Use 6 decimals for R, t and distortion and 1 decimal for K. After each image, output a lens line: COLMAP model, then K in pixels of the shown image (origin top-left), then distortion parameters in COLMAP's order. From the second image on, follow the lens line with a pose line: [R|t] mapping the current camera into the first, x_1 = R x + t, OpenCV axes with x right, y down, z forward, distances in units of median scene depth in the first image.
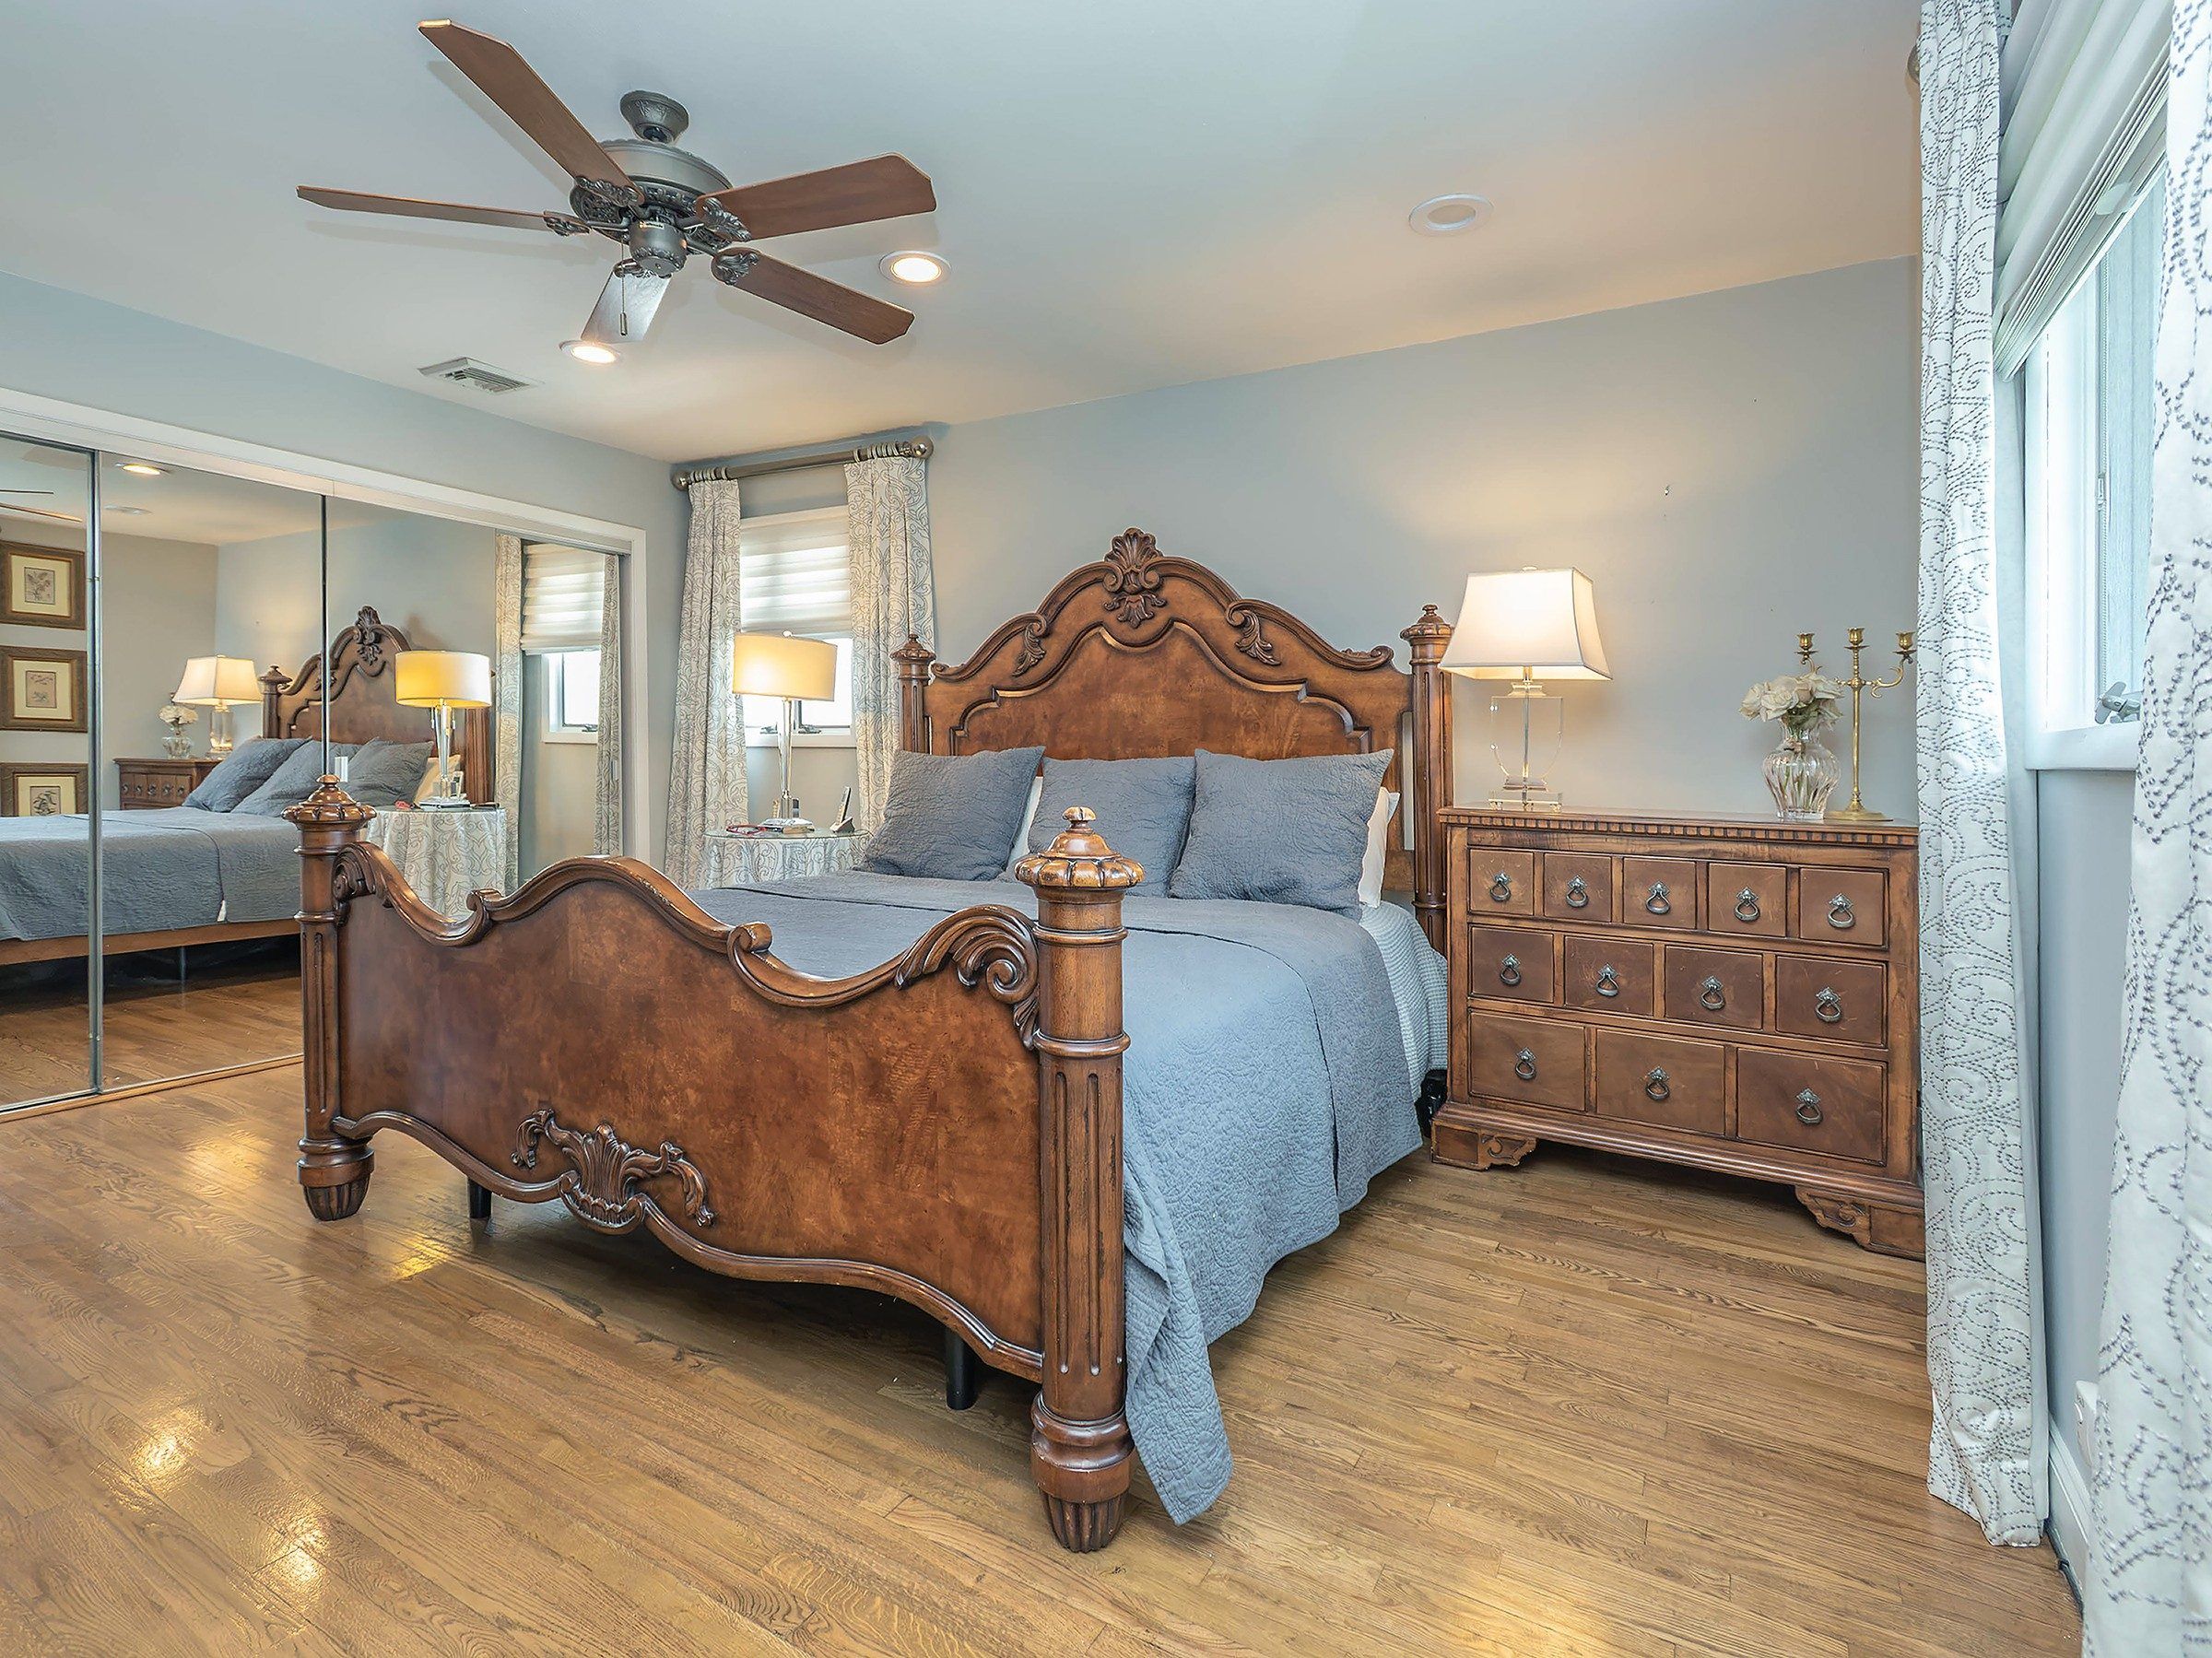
lens RADIAL K [[1126.0, 0, 1111.9], [0, 1126.0, 803.7], [0, 0, 1]] dist [-0.015192, -0.000792]
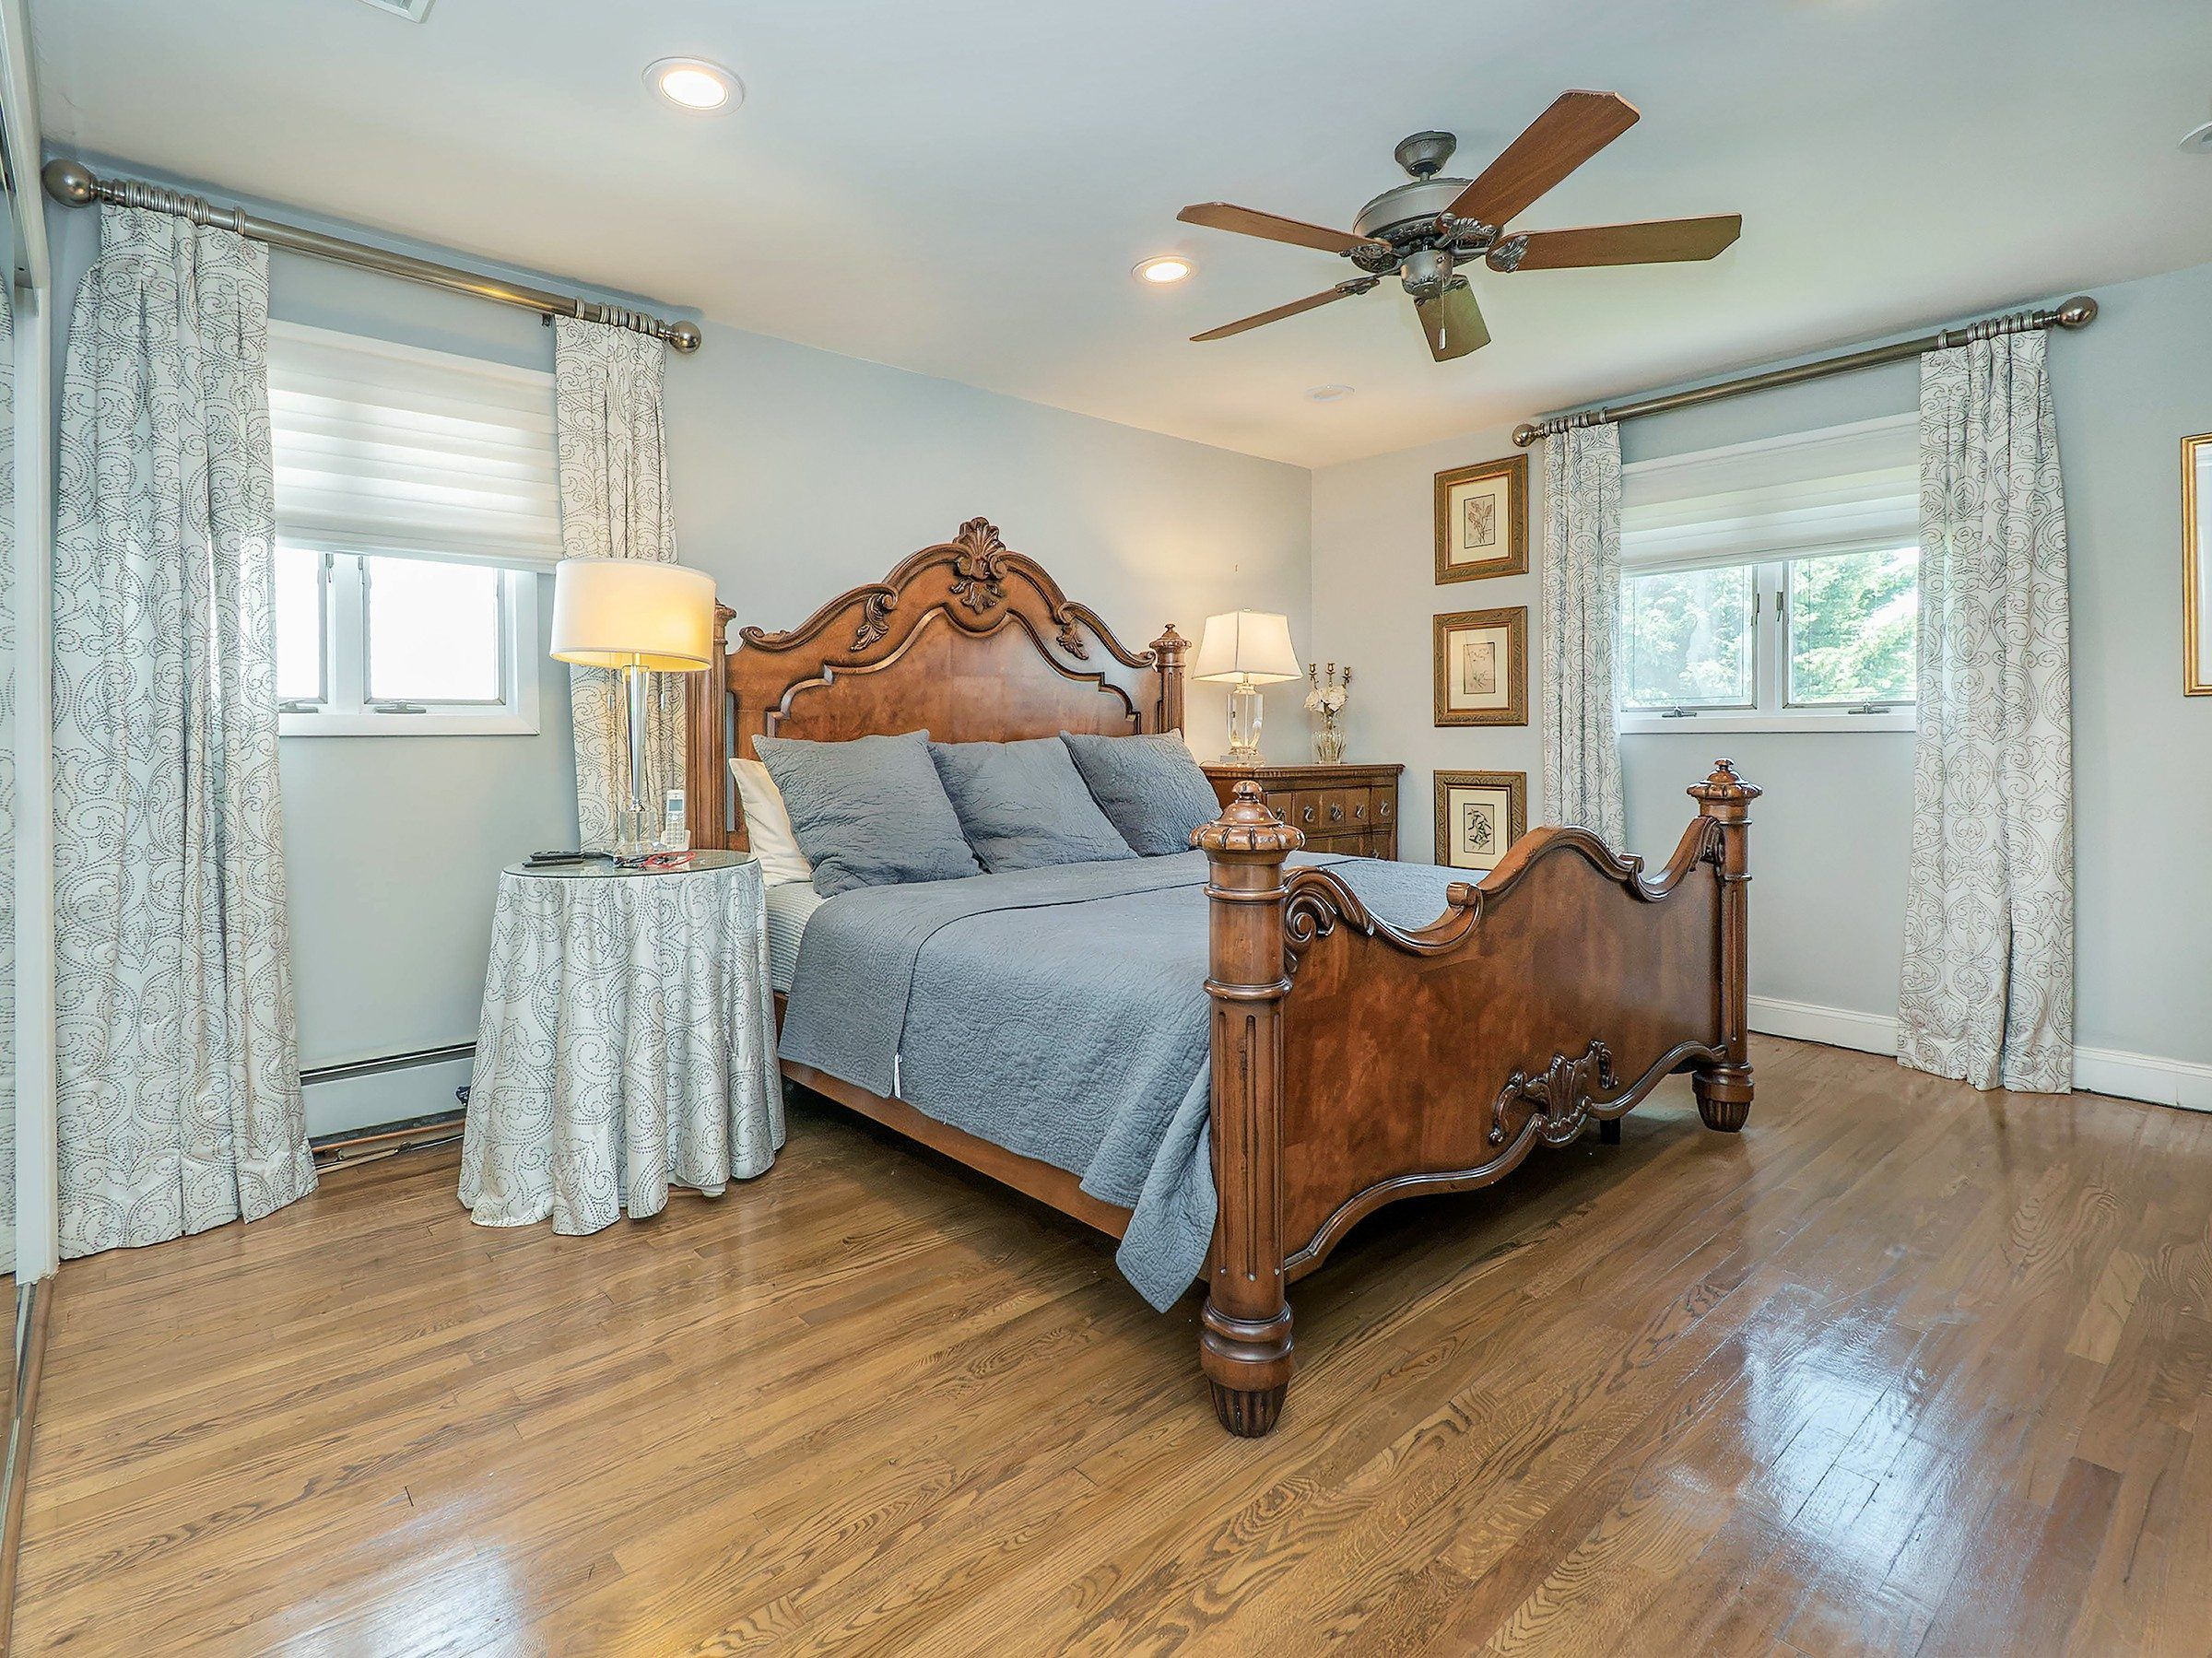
lens RADIAL K [[1113.2, 0, 1105.0], [0, 1113.2, 764.4], [0, 0, 1]] dist [0.000598, -0.001217]
pose [[0.318480, -0.041573, 0.947017, -0.910083], [0.046491, 0.998521, 0.028199, -0.041993], [-0.946789, 0.035047, 0.319942, 0.568015]]
